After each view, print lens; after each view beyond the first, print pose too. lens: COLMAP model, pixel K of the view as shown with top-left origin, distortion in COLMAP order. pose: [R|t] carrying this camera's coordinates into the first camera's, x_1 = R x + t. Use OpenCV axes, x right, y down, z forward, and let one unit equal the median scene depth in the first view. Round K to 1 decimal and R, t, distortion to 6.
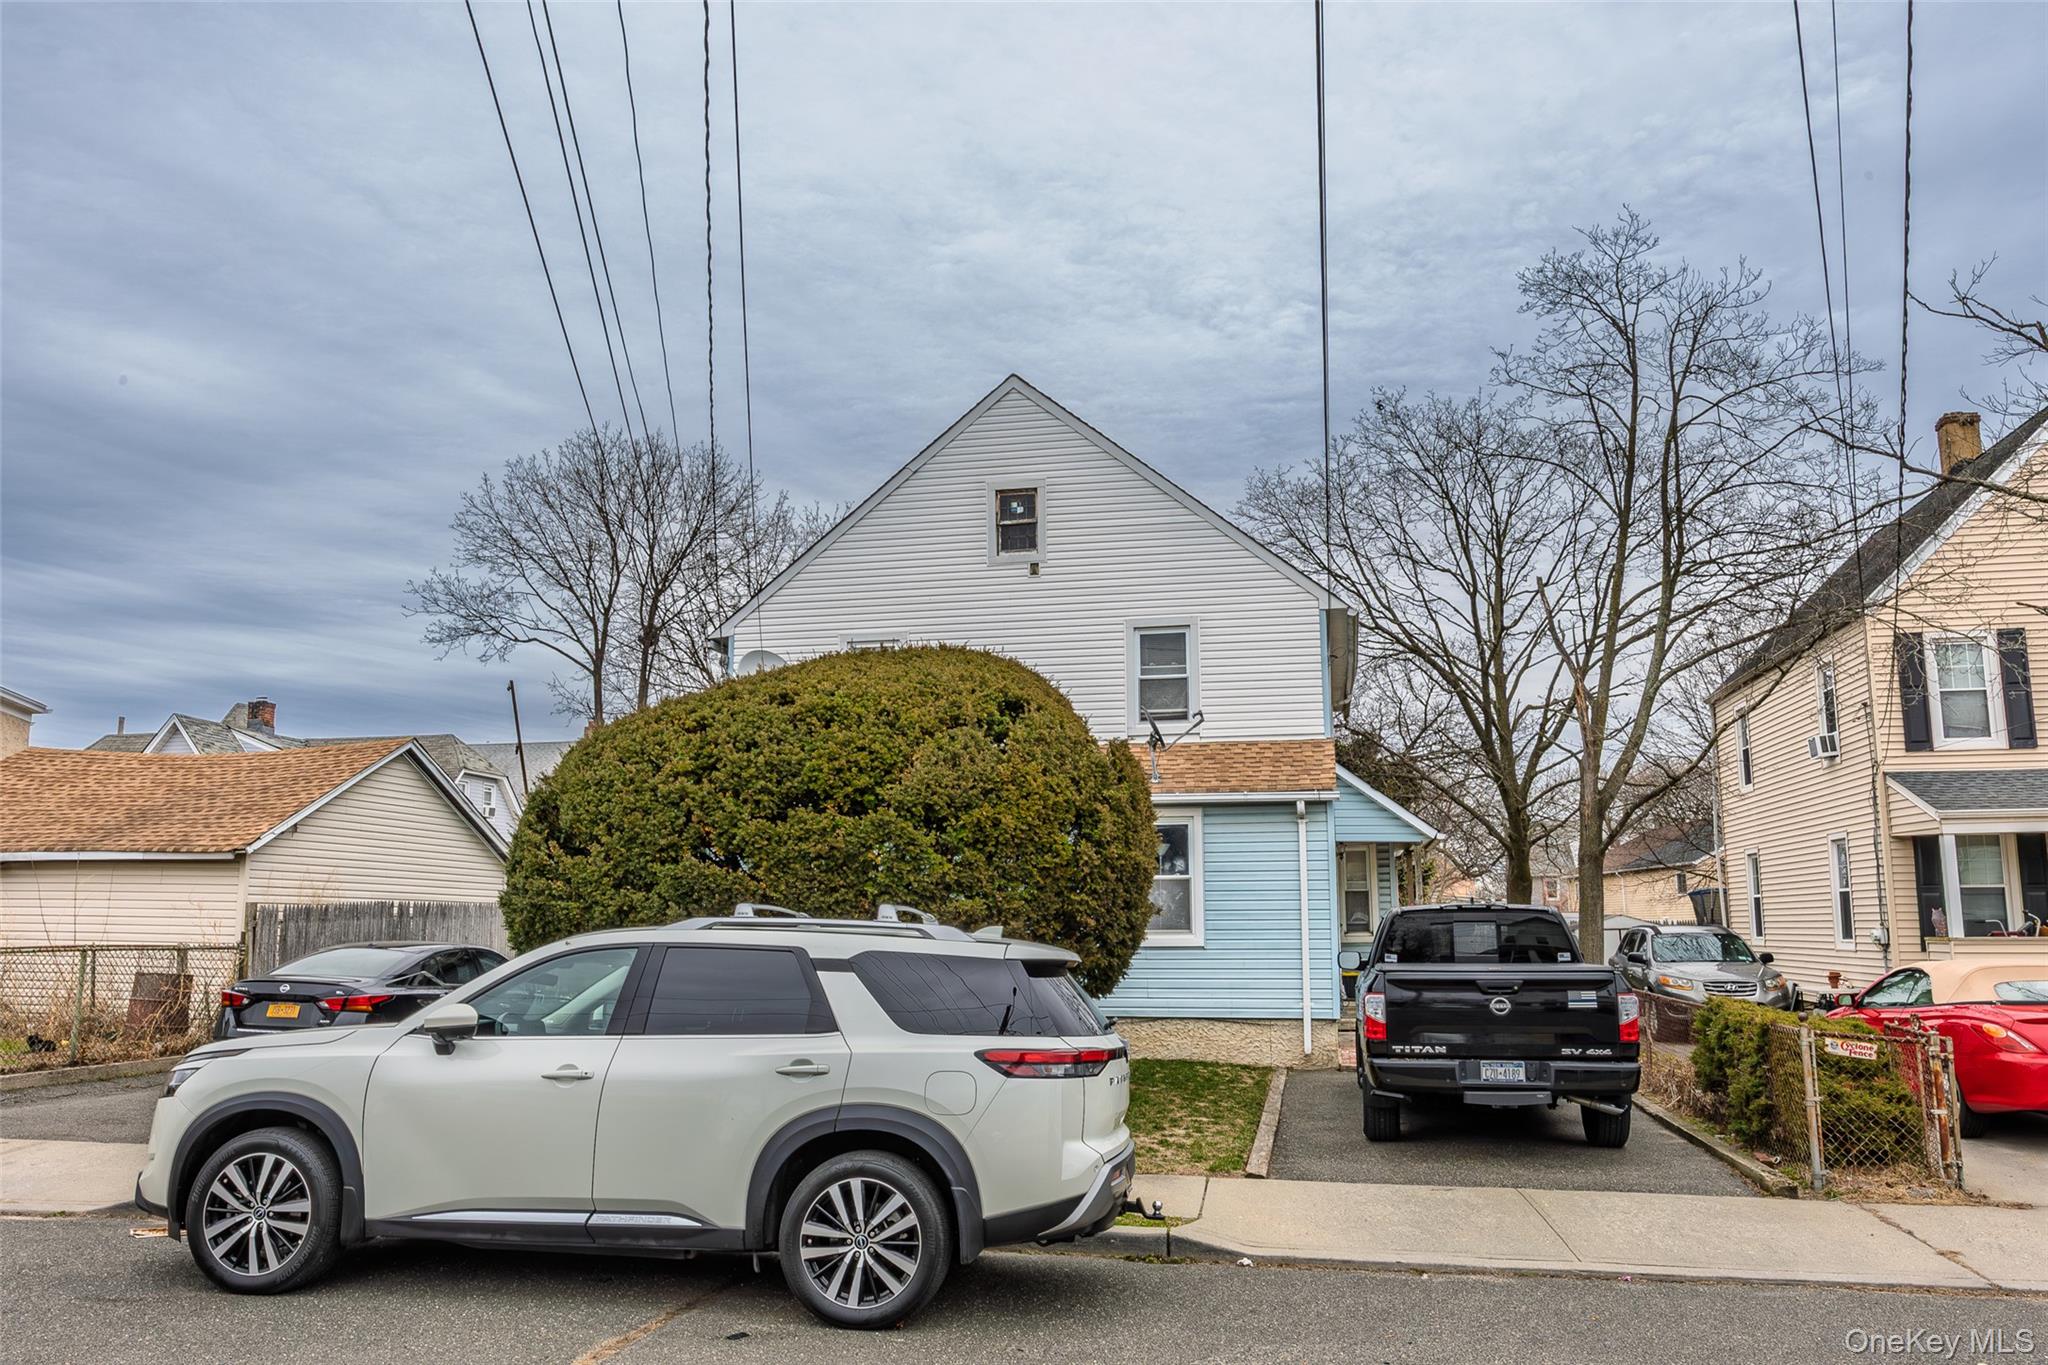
lens RADIAL K [[1486.9, 0, 1024.0], [0, 1486.9, 682.5], [0, 0, 1]] dist [-0.000898, -0.002203]
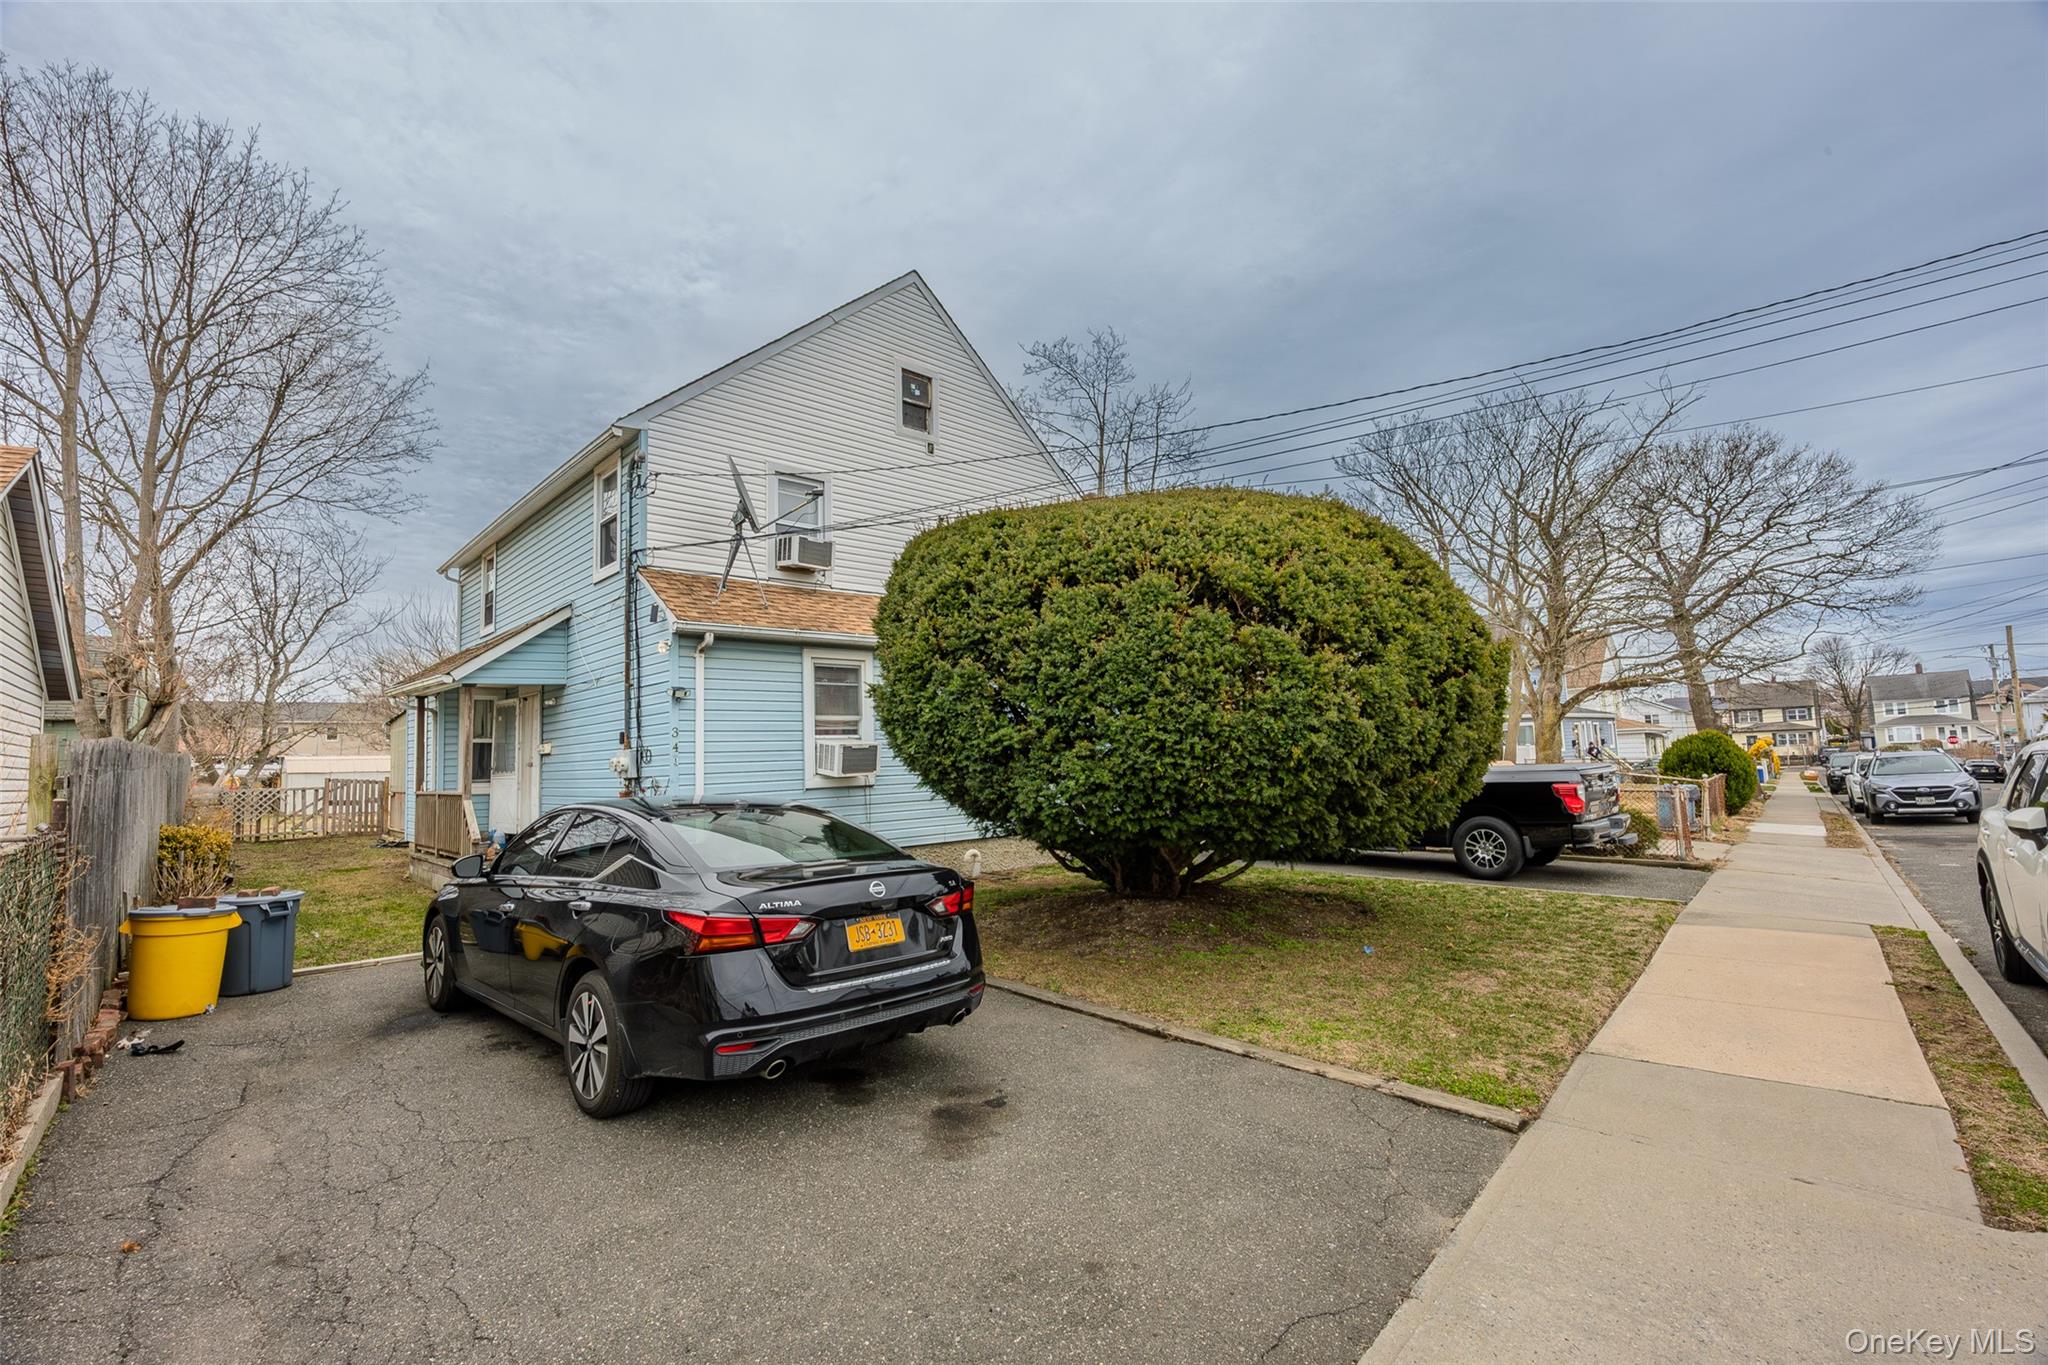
lens RADIAL K [[875.3, 0, 1024.0], [0, 875.3, 682.5], [0, 0, 1]] dist [-0.000314, -0.000001]
pose [[0.576616, 0.058164, 0.814943, -0.482808], [-0.118259, 0.992900, 0.012809, 0.083467], [-0.808412, -0.103761, 0.579400, 0.529475]]
